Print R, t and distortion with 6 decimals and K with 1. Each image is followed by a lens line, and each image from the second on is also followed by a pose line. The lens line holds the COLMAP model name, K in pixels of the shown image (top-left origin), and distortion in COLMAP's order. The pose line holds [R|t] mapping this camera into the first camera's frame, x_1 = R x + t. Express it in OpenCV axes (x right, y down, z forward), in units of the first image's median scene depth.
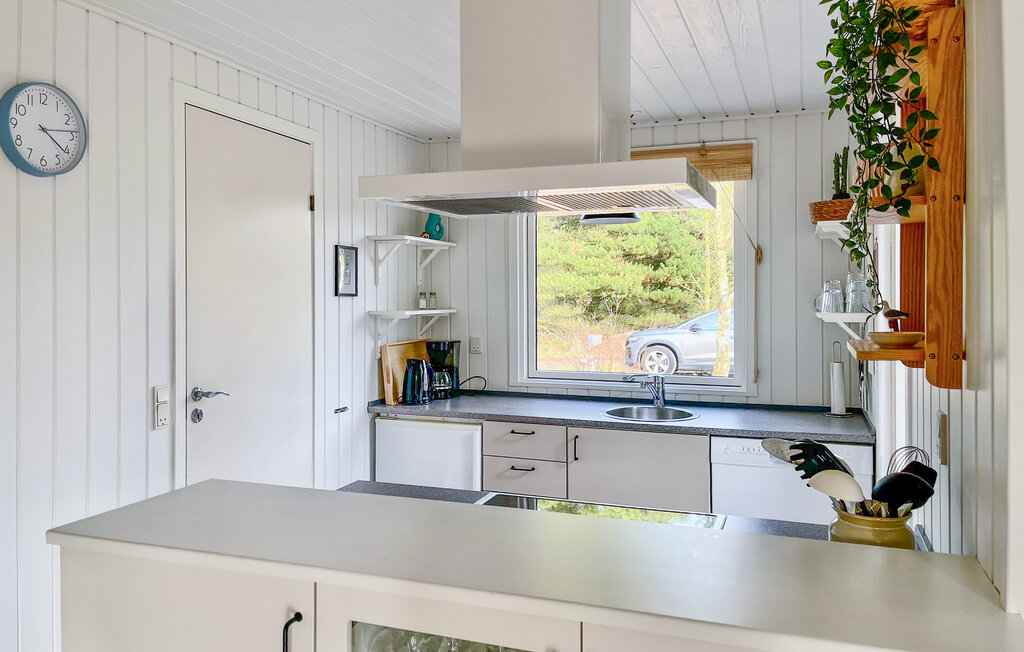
lens RADIAL K [[802.5, 0, 510.7], [0, 802.5, 299.2], [0, 0, 1]] dist [0.085347, -0.000194]
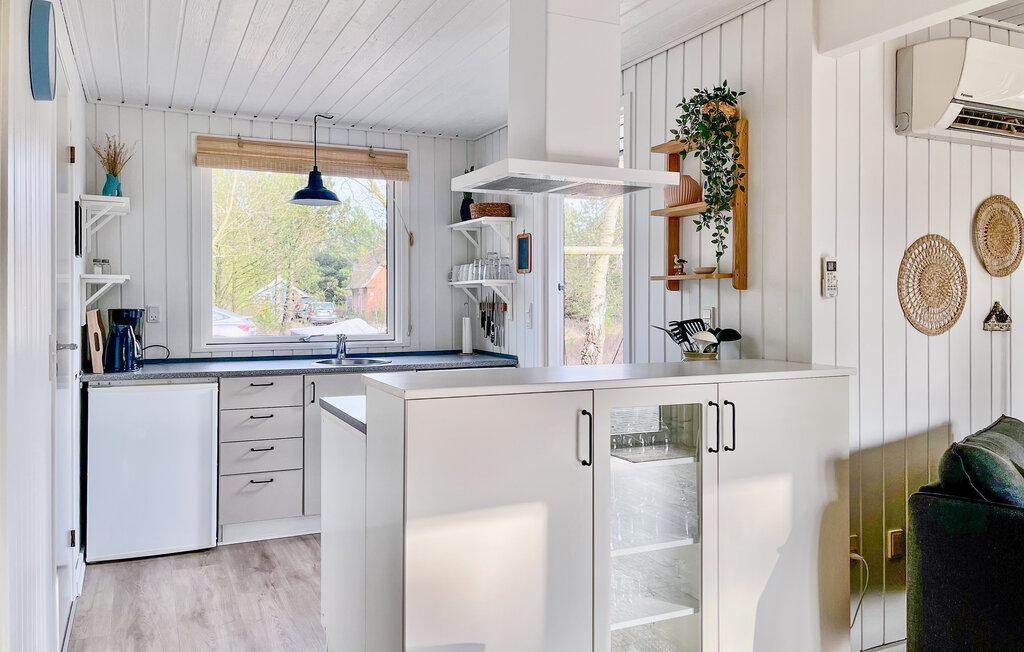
lens RADIAL K [[802.5, 0, 510.7], [0, 802.5, 299.2], [0, 0, 1]] dist [0.085347, -0.000194]
pose [[0.704295, 0.002525, 0.709903, -0.507886], [0.001225, 0.999988, -0.004773, 0.049752], [-0.709906, 0.004231, 0.704284, -0.036364]]
